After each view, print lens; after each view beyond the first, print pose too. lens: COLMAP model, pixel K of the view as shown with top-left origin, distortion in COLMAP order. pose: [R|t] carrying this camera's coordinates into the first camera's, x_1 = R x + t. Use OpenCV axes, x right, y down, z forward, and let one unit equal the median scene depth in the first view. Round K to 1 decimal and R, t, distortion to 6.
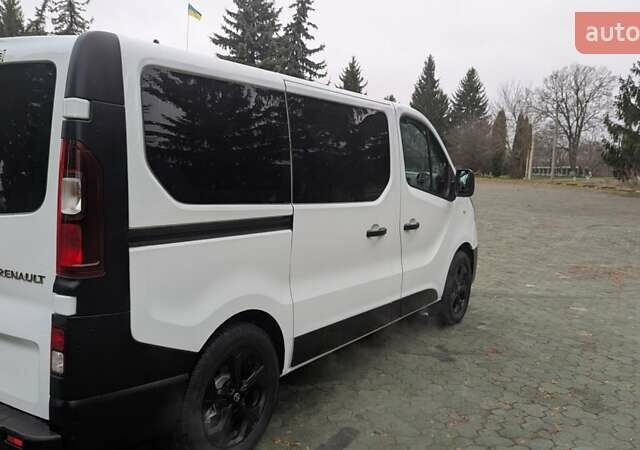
lens RADIAL K [[560.2, 0, 320.3], [0, 560.2, 221.8], [0, 0, 1]] dist [0.041038, -0.025883]
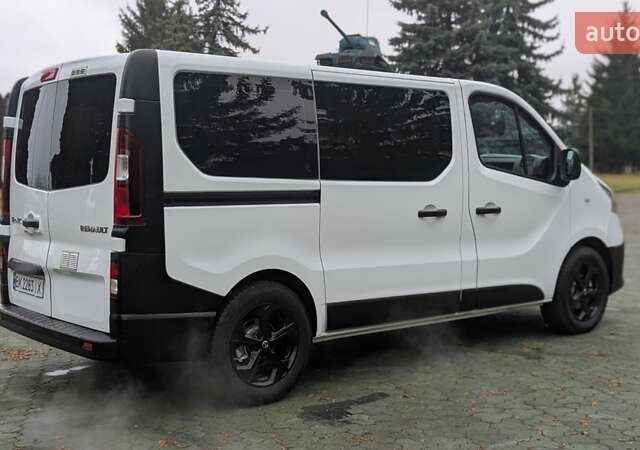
lens RADIAL K [[828.2, 0, 325.7], [0, 828.2, 225.1], [0, 0, 1]] dist [0.063047, 0.000000]
pose [[0.955679, -0.017024, -0.293917, 0.345510], [0.004416, 0.999043, -0.043507, 0.101140], [0.294376, 0.040281, 0.954840, -0.438579]]
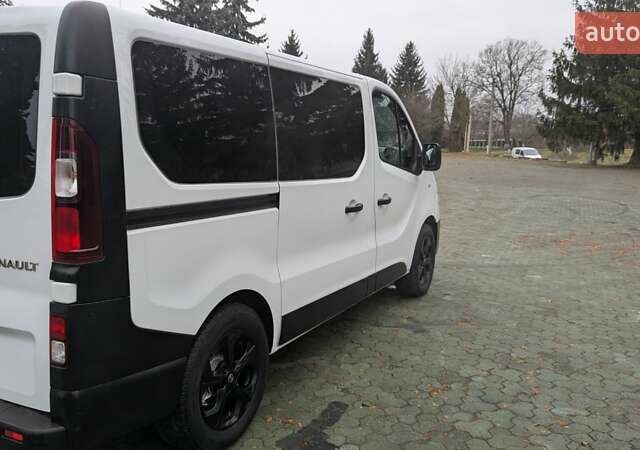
lens RADIAL K [[560.2, 0, 312.5], [0, 560.2, 221.7], [0, 0, 1]] dist [0.041038, -0.025883]
pose [[0.995802, -0.026736, 0.087544, -0.061107], [0.022982, 0.998785, 0.043604, -0.002151], [-0.088603, -0.041409, 0.995206, 0.010120]]
